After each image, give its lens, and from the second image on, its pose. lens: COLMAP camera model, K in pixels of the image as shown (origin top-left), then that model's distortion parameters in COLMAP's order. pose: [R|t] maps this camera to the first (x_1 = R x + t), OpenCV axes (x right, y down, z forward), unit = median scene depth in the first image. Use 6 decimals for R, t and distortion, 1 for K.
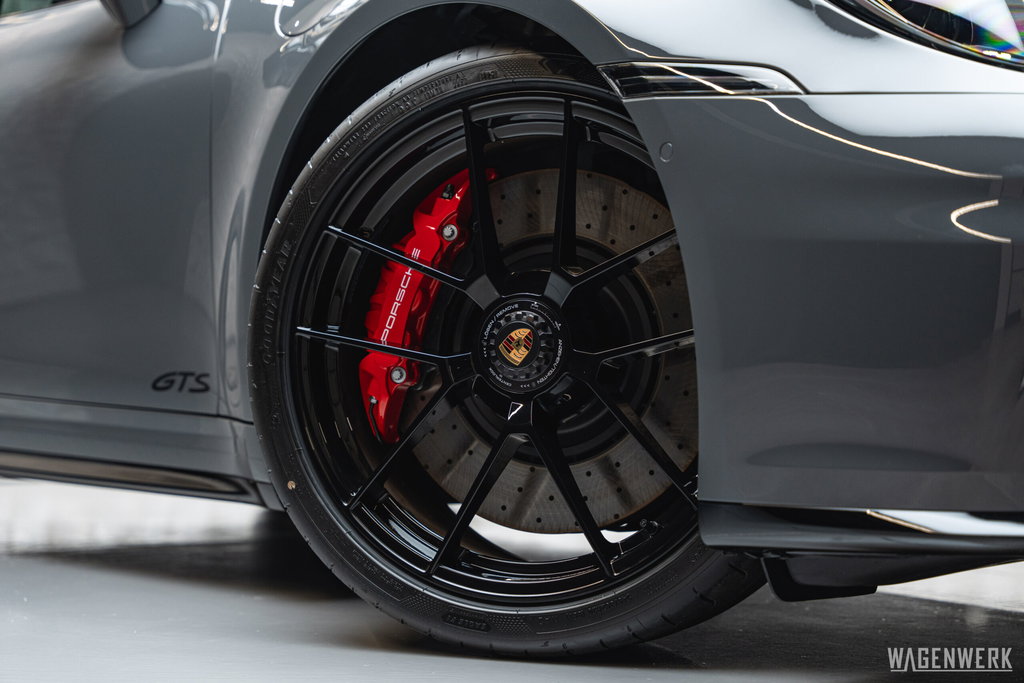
lens RADIAL K [[2068.2, 0, 514.3], [0, 2068.2, 346.0], [0, 0, 1]] dist [0.692790, 0.000000]
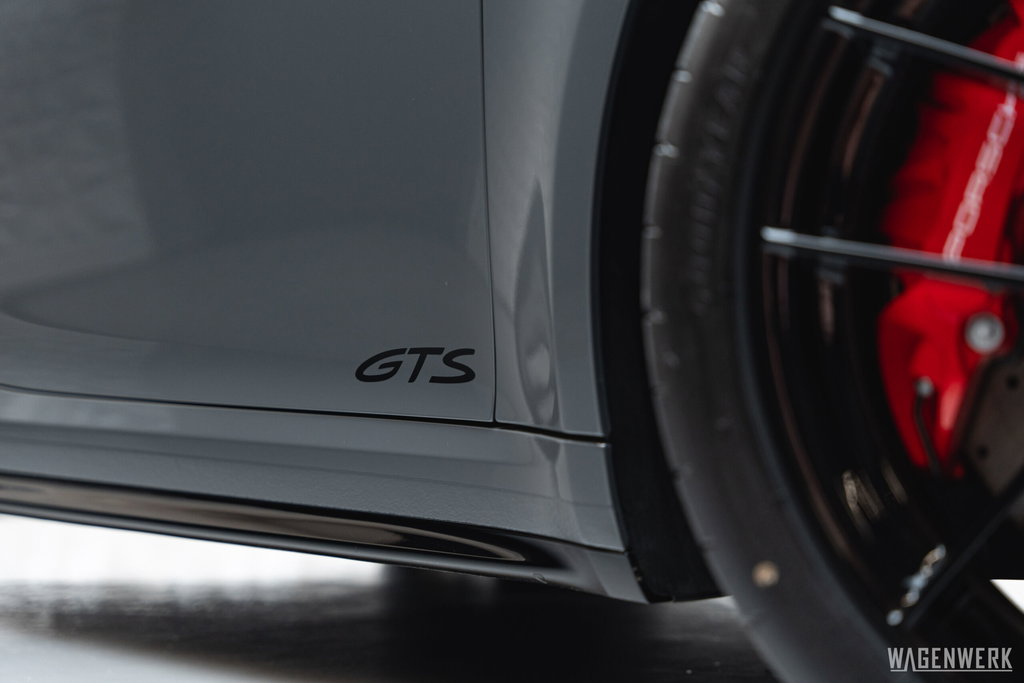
lens RADIAL K [[2068.2, 0, 510.2], [0, 2068.2, 339.2], [0, 0, 1]] dist [0.692790, 0.000000]
pose [[0.999904, -0.007346, 0.011749, -0.142909], [0.007485, 0.999902, -0.011825, 0.017297], [-0.011661, 0.011912, 0.999861, 0.456052]]
